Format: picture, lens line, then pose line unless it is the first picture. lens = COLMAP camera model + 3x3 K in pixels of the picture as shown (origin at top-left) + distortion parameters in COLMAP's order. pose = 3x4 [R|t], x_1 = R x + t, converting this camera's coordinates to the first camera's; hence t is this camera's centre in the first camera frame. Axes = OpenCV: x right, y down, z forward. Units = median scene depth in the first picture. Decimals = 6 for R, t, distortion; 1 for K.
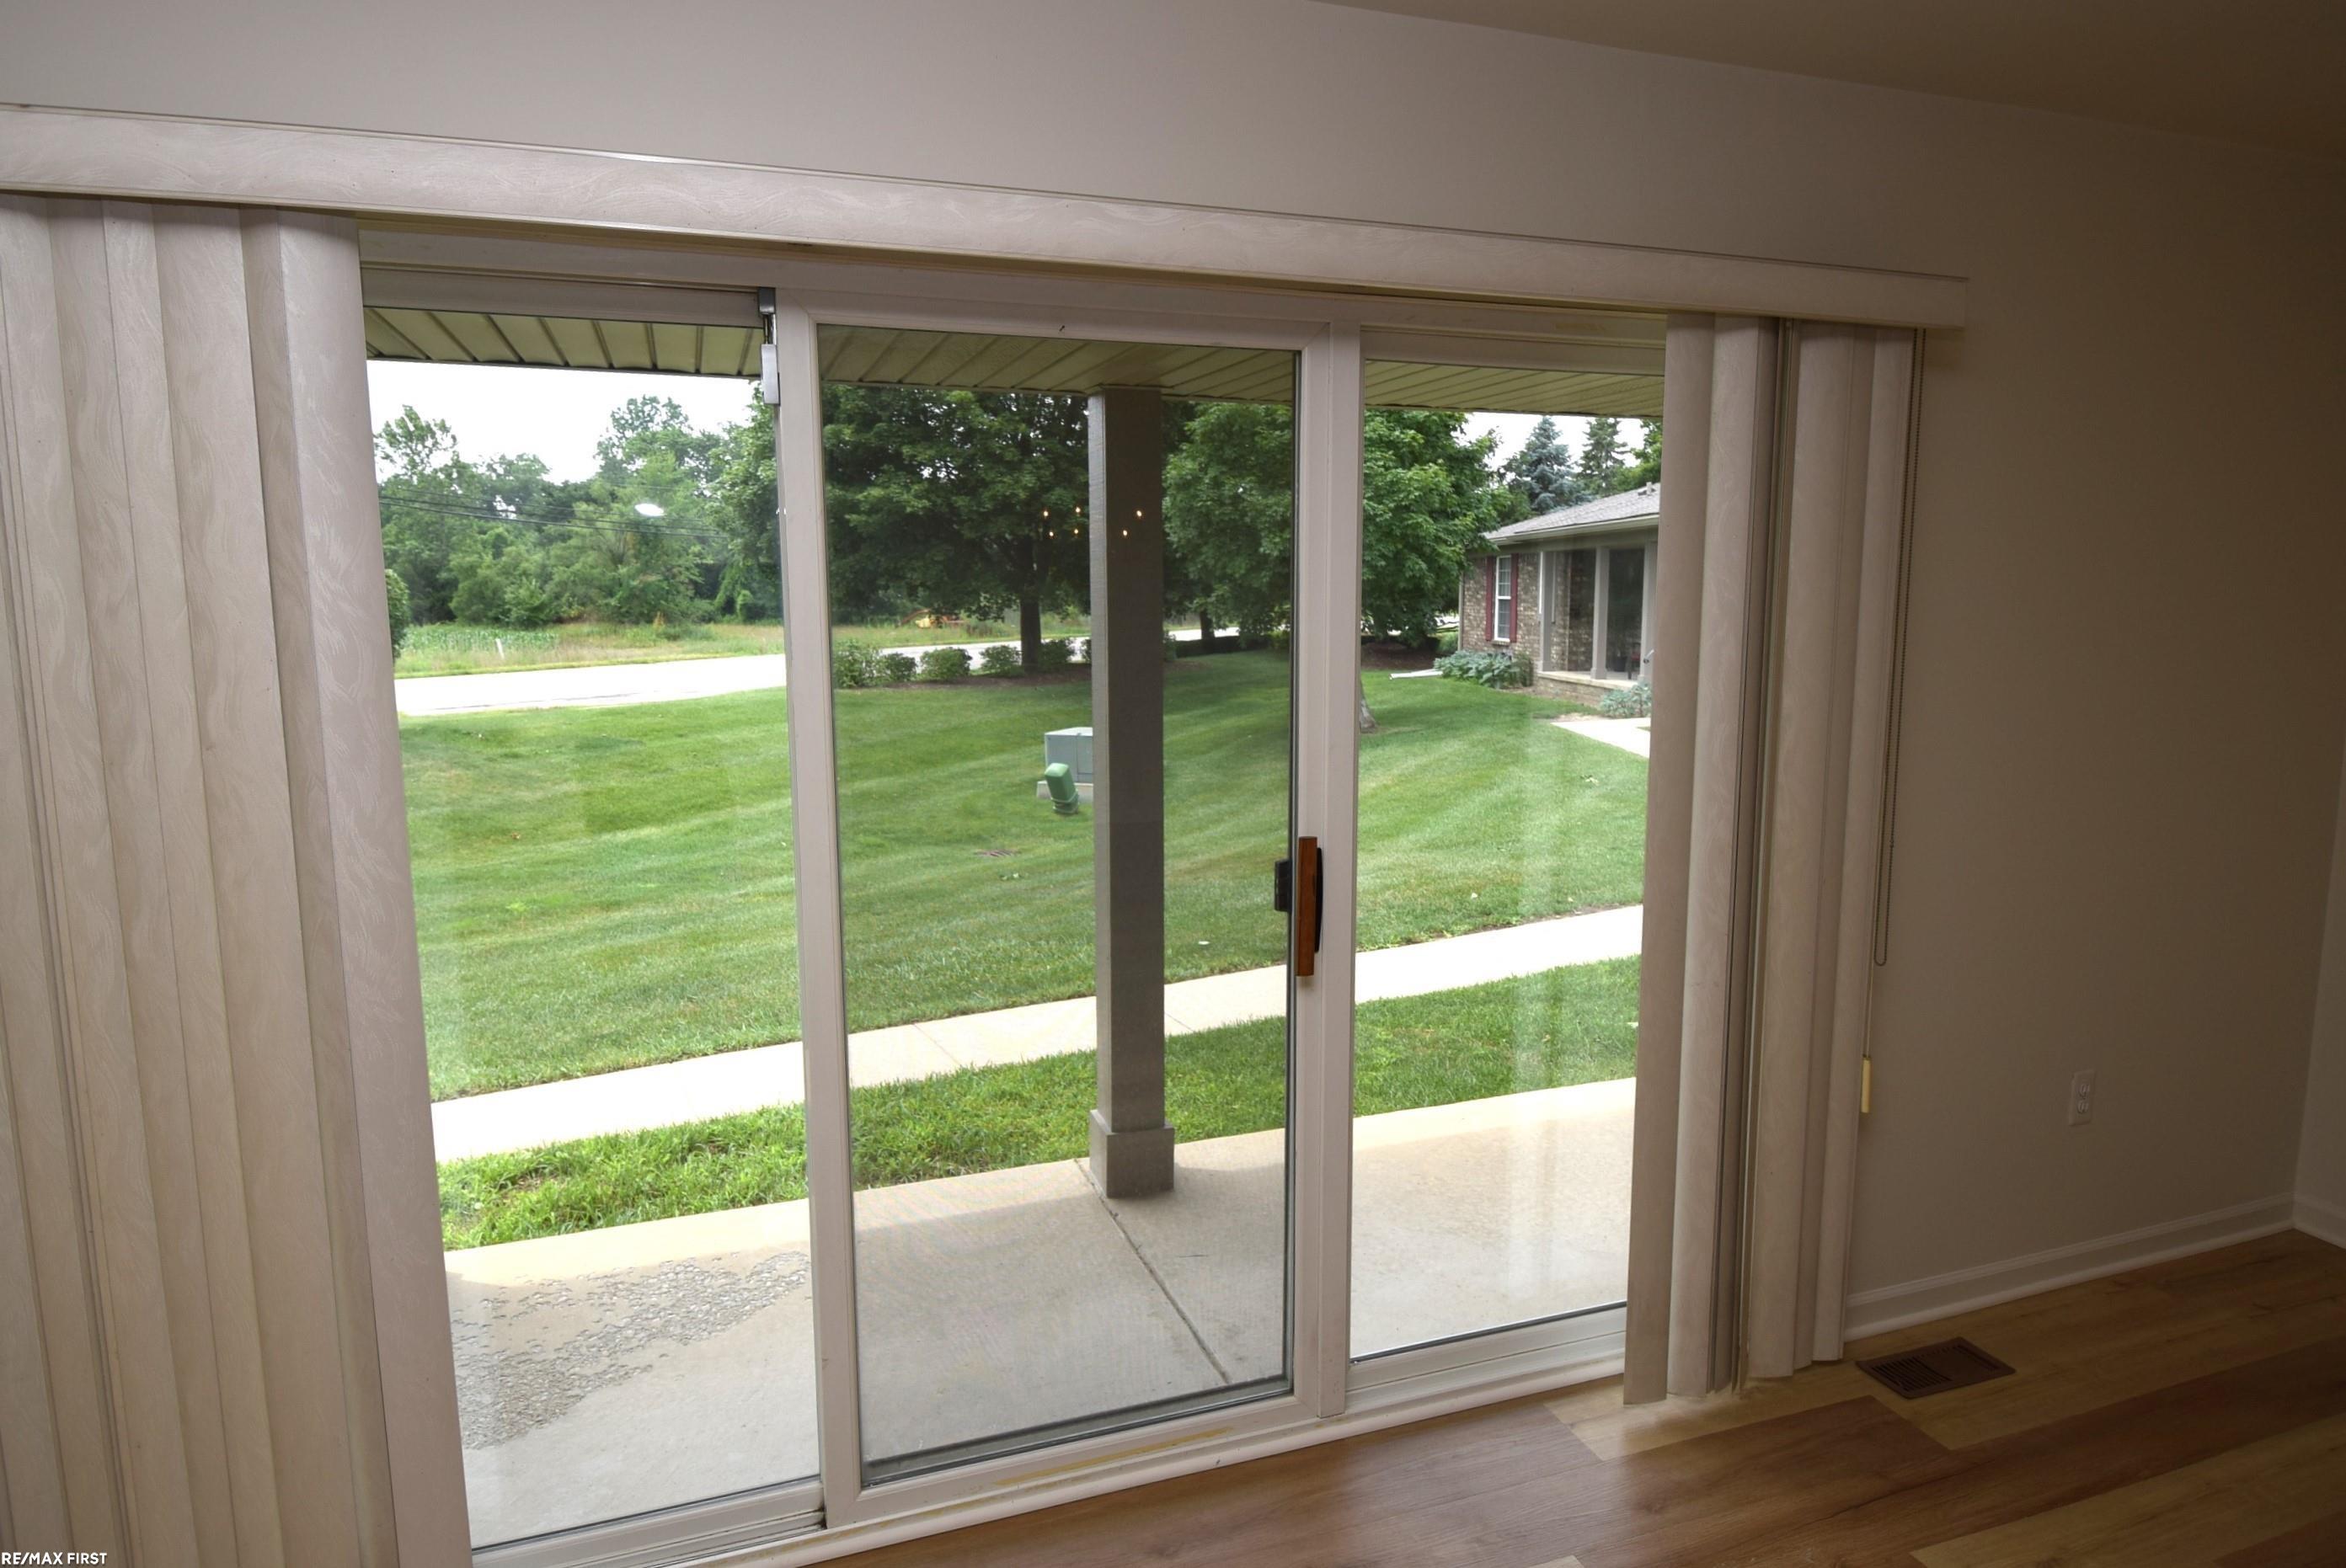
lens RADIAL K [[1391.9, 0, 1170.5], [0, 1391.9, 784.3], [0, 0, 1]] dist [0.006149, 0.000357]
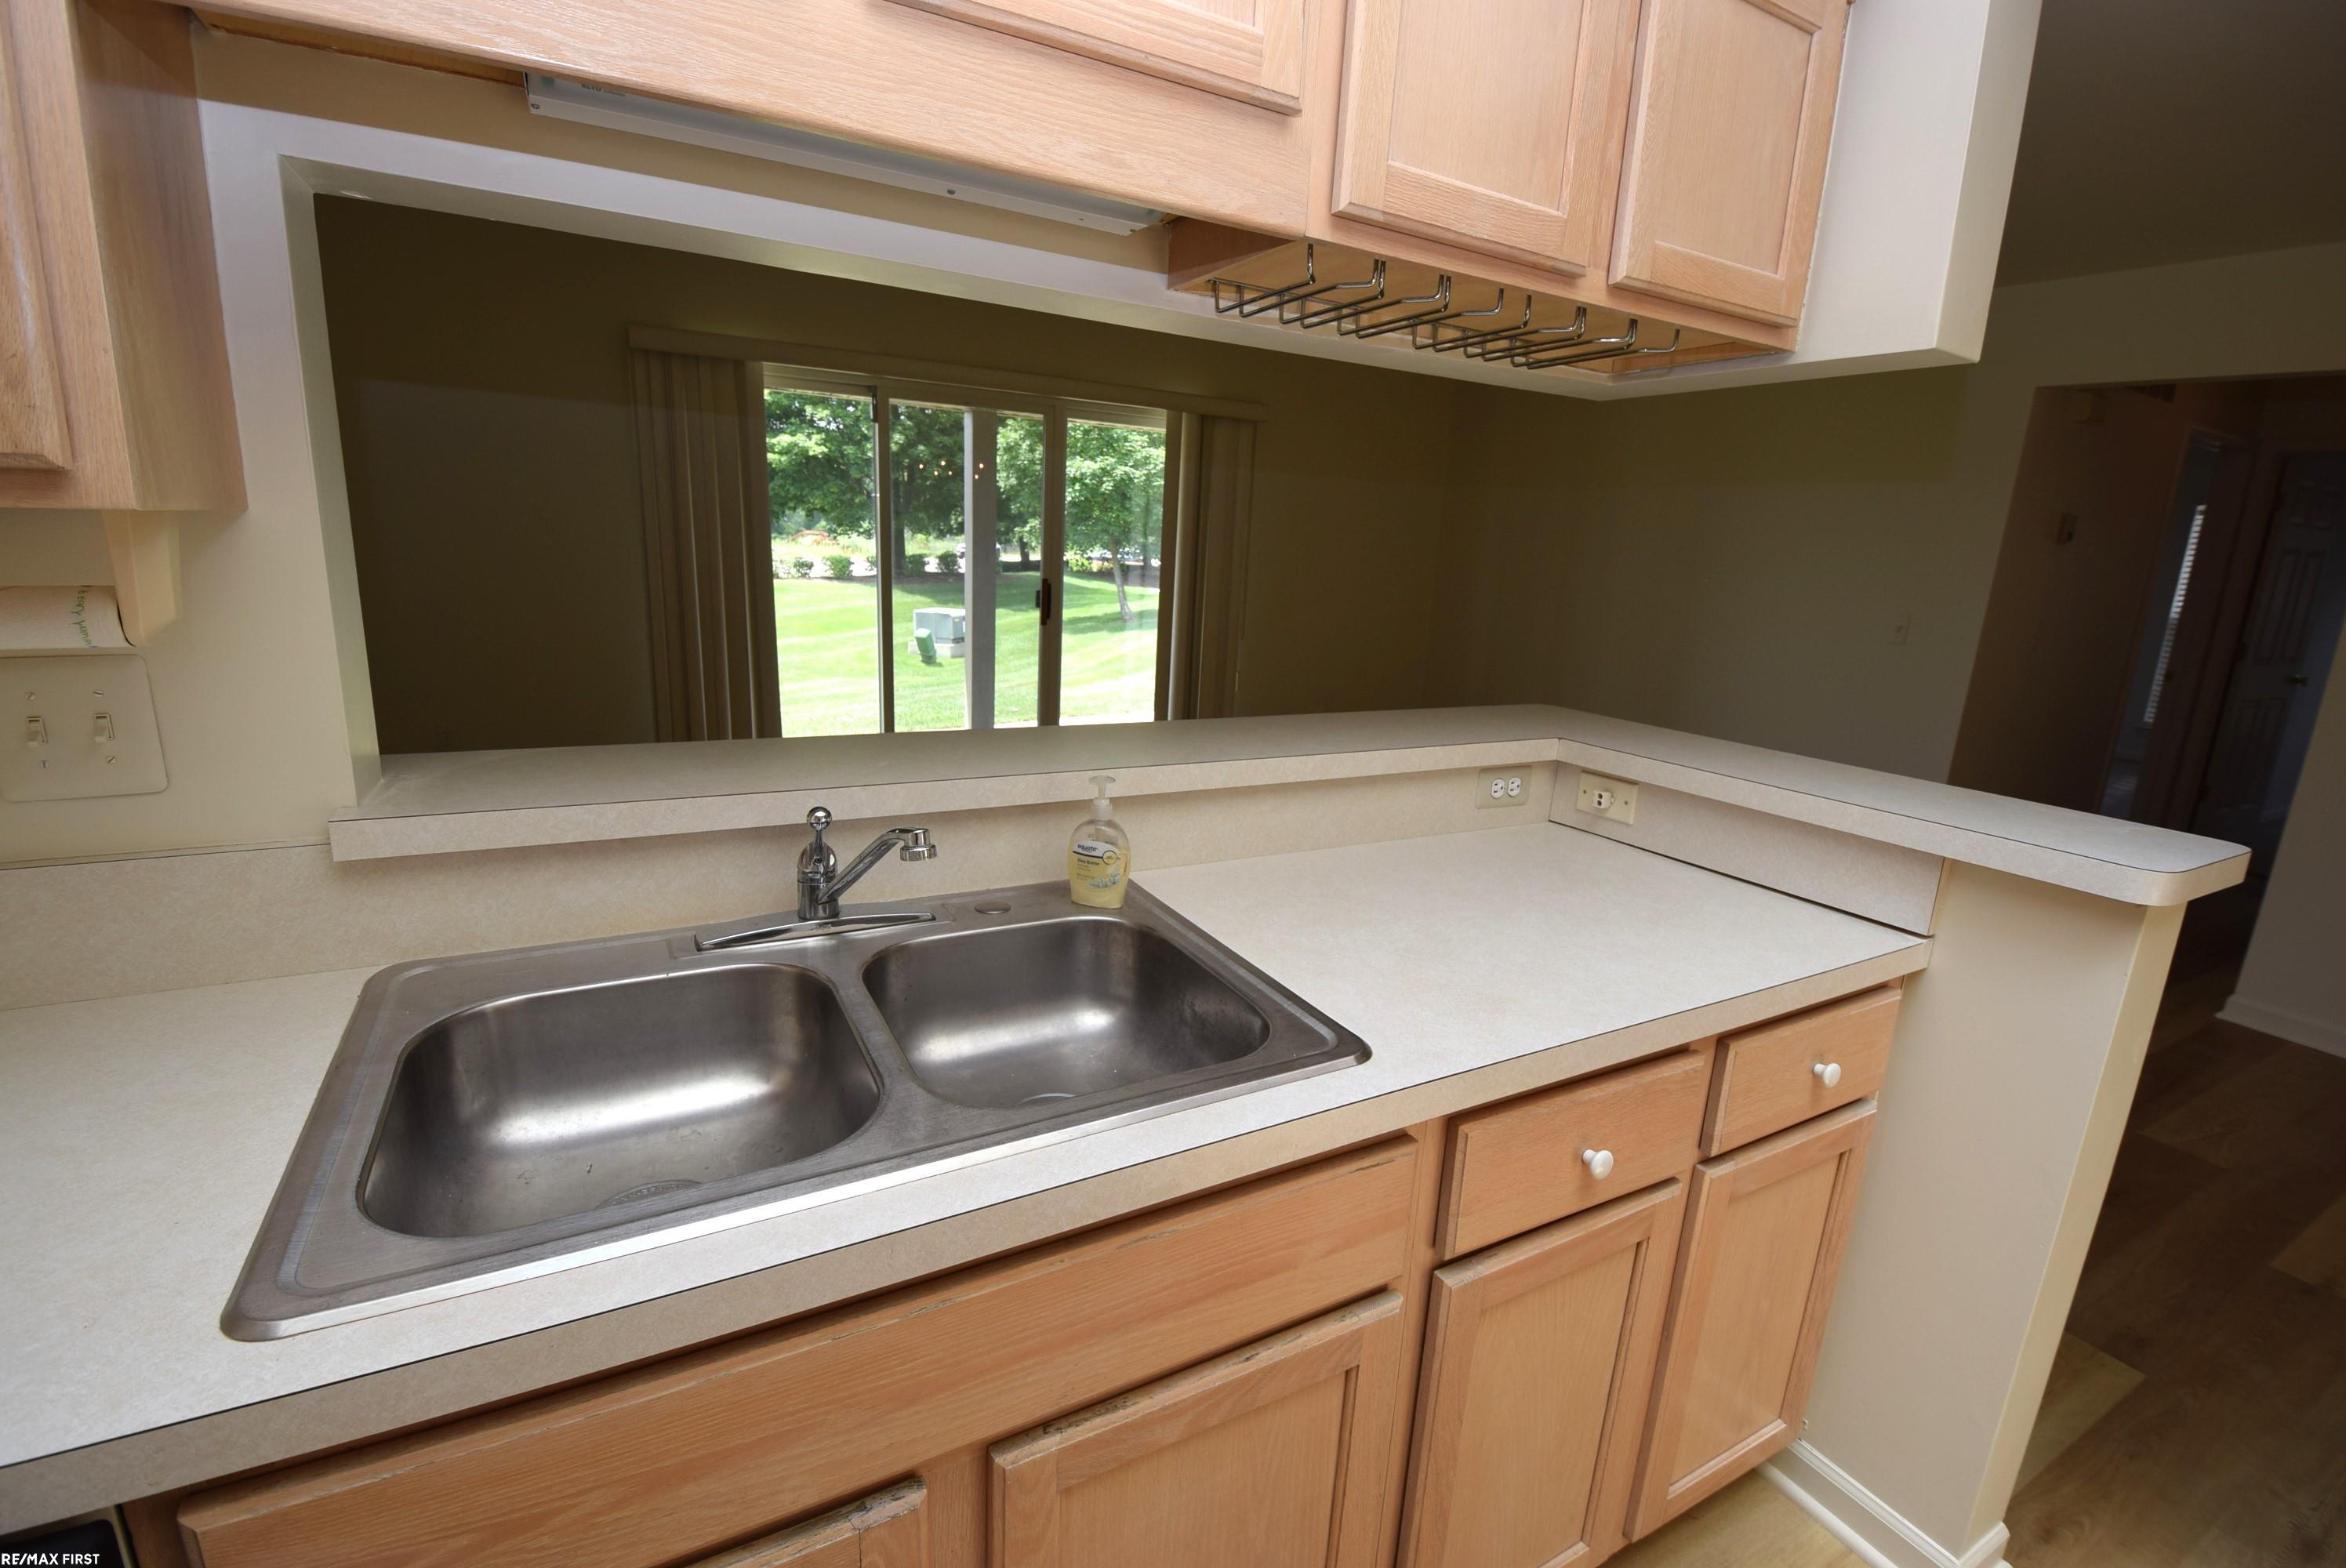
lens RADIAL K [[1033.4, 0, 1189.6], [0, 1033.4, 771.9], [0, 0, 1]] dist [0.003949, -0.013992]
pose [[0.982673, 0.011736, 0.184973, -0.000911], [-0.027965, 0.995957, 0.085371, 0.025138], [-0.183223, -0.089065, 0.979028, -0.127545]]
